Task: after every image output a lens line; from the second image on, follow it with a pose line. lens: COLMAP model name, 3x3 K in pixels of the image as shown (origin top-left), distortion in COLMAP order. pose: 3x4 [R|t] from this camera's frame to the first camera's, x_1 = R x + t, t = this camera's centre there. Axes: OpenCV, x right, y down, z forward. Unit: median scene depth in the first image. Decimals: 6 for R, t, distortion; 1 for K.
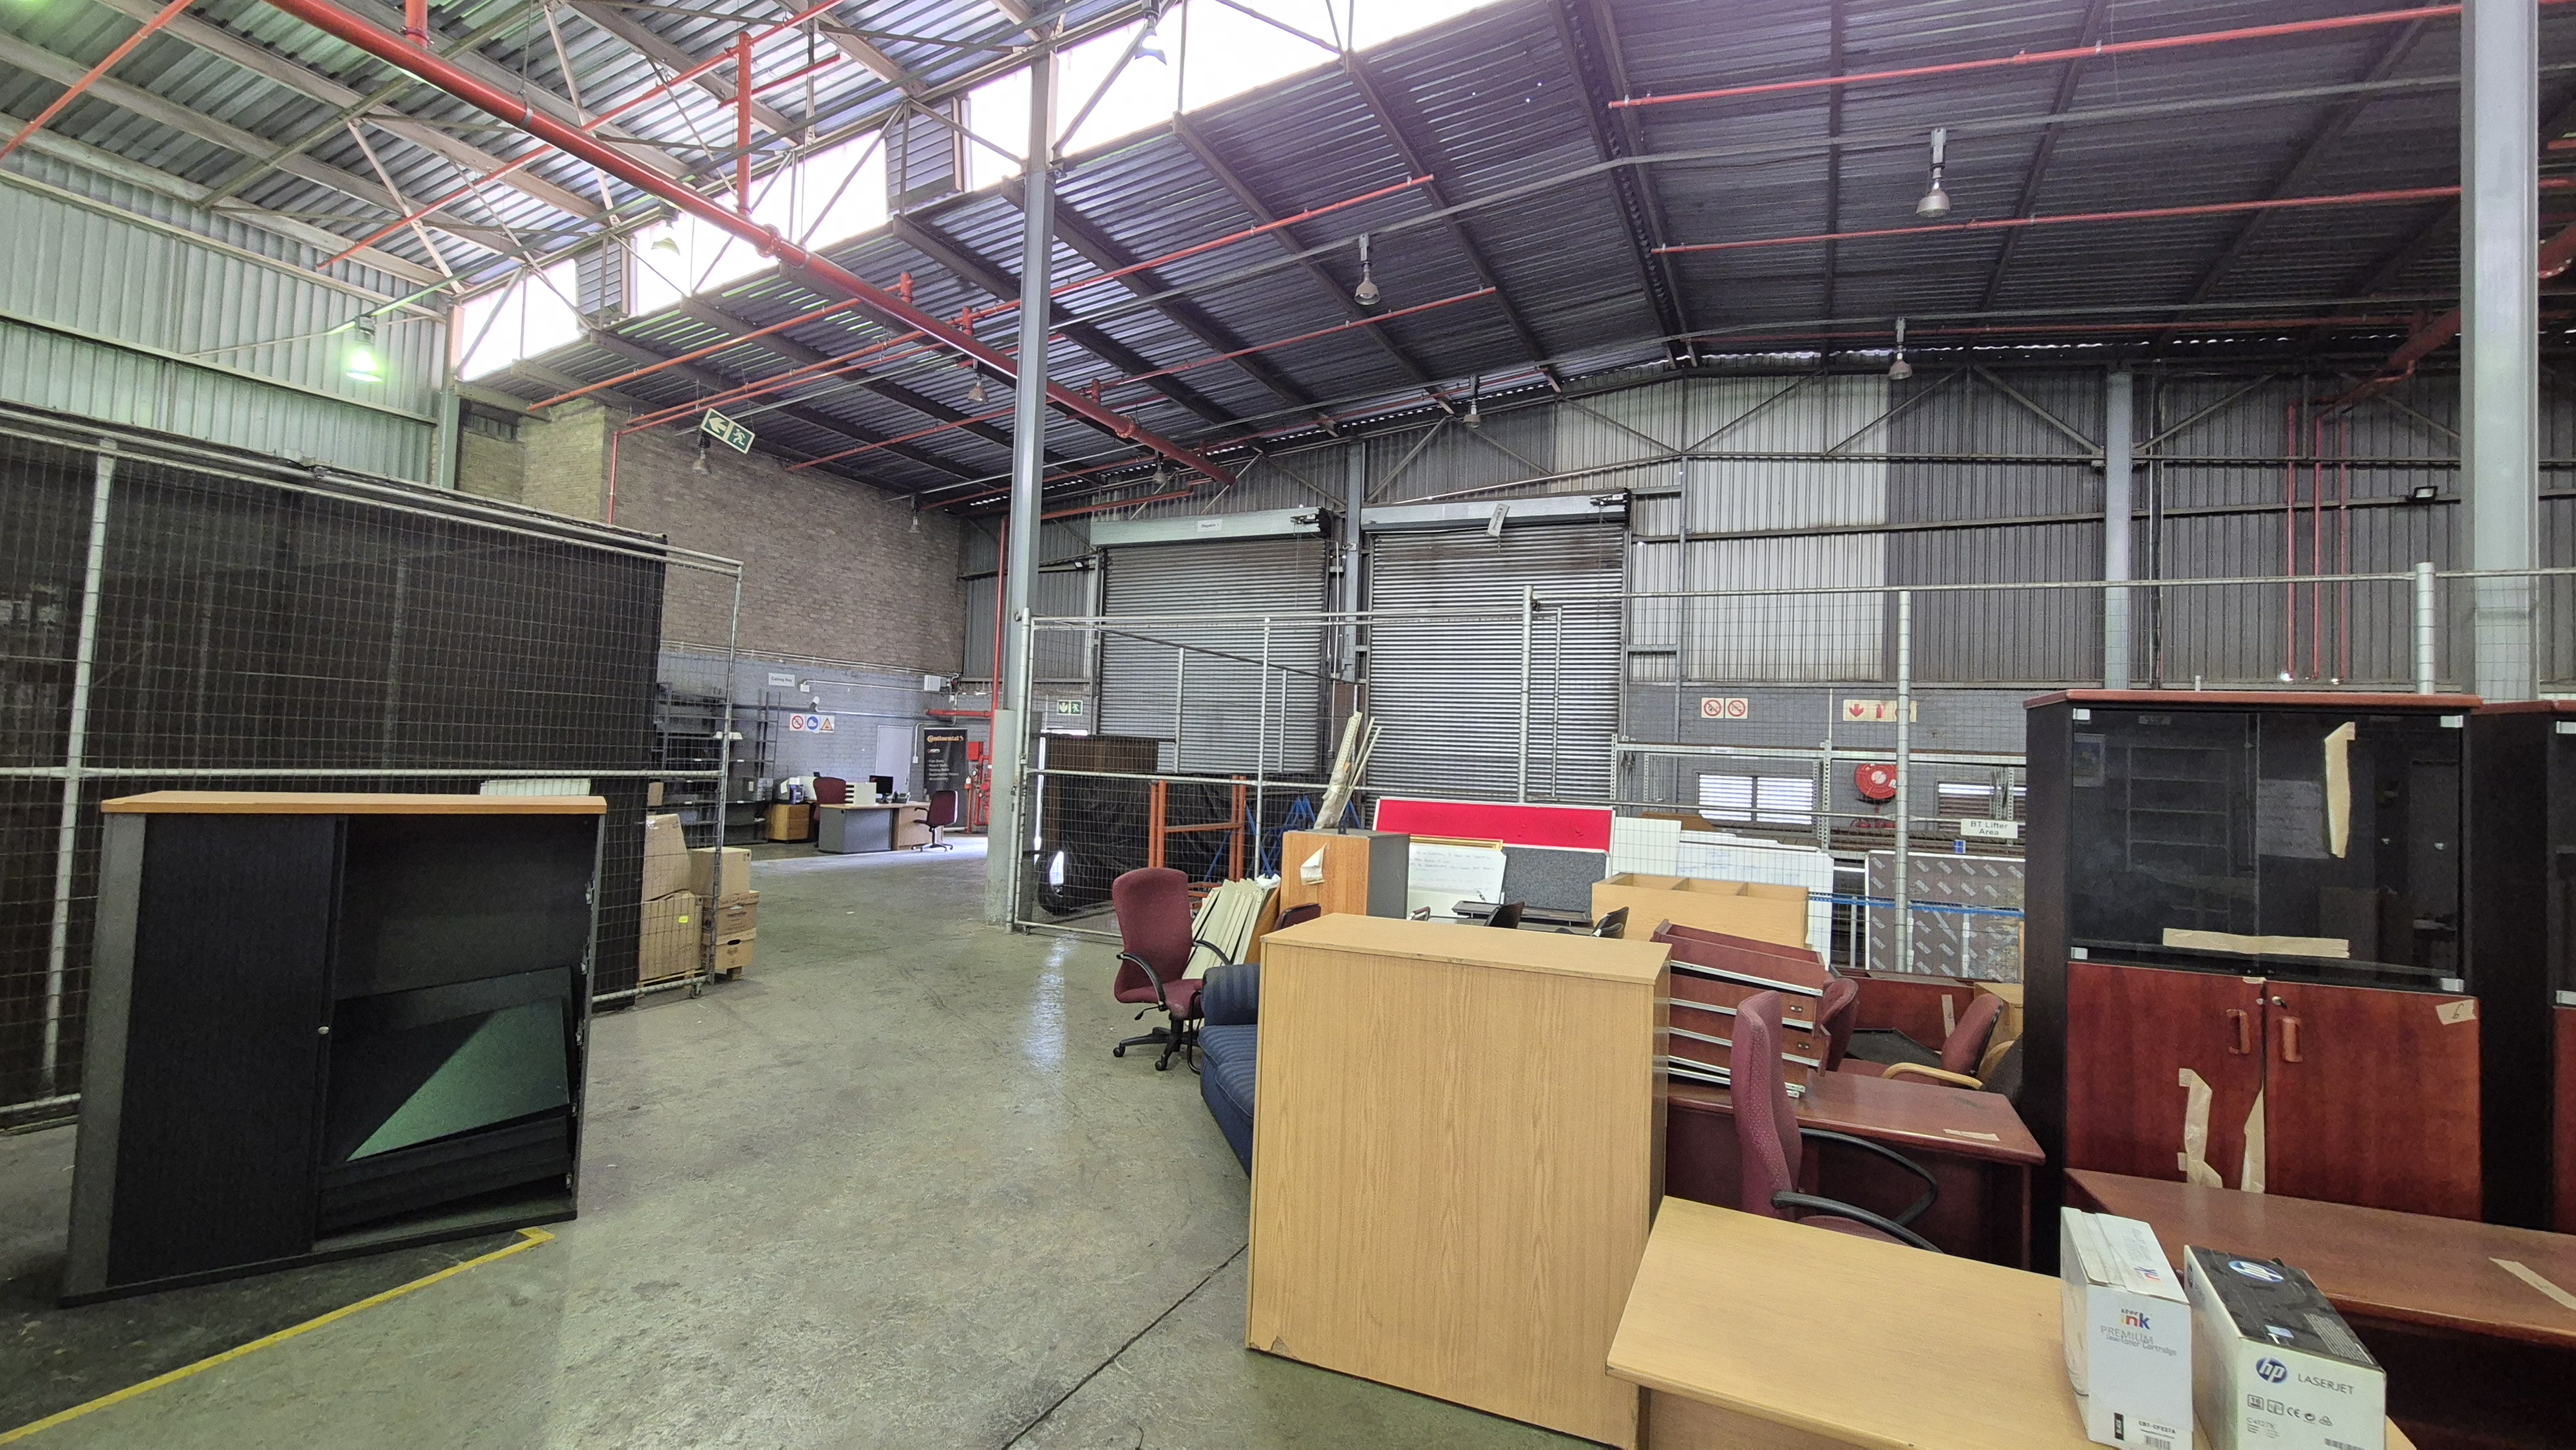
lens RADIAL K [[1067.6, 0, 1305.1], [0, 1067.6, 714.5], [0, 0, 1]] dist [0.004455, 0.000941]
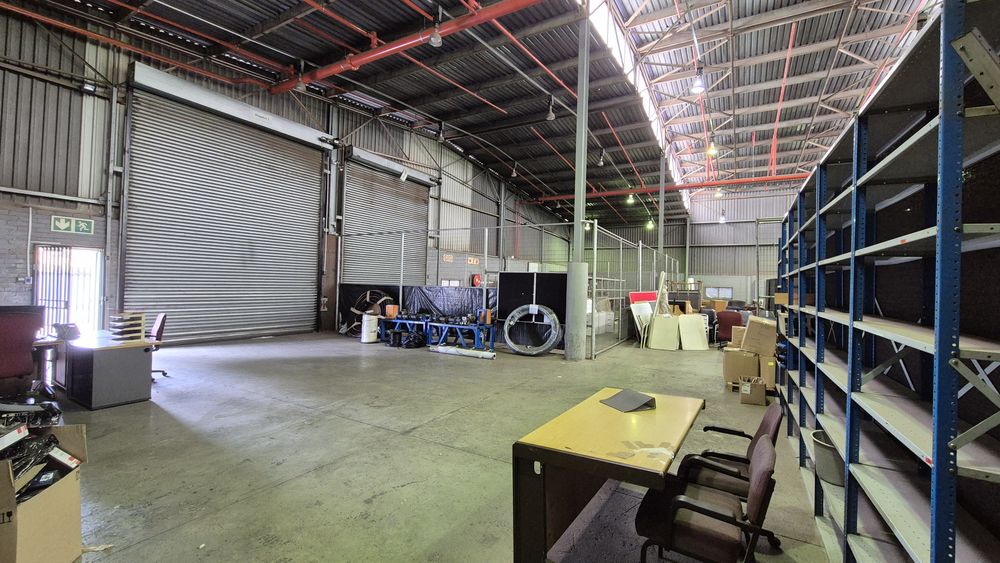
lens RADIAL K [[414.5, 0, 506.6], [0, 414.5, 277.4], [0, 0, 1]] dist [0.004455, 0.000941]
pose [[0.085859, -0.022871, 0.996045, -0.702491], [-0.072263, 0.996960, 0.029121, 0.001699], [-0.993683, -0.074477, 0.083945, 0.661576]]
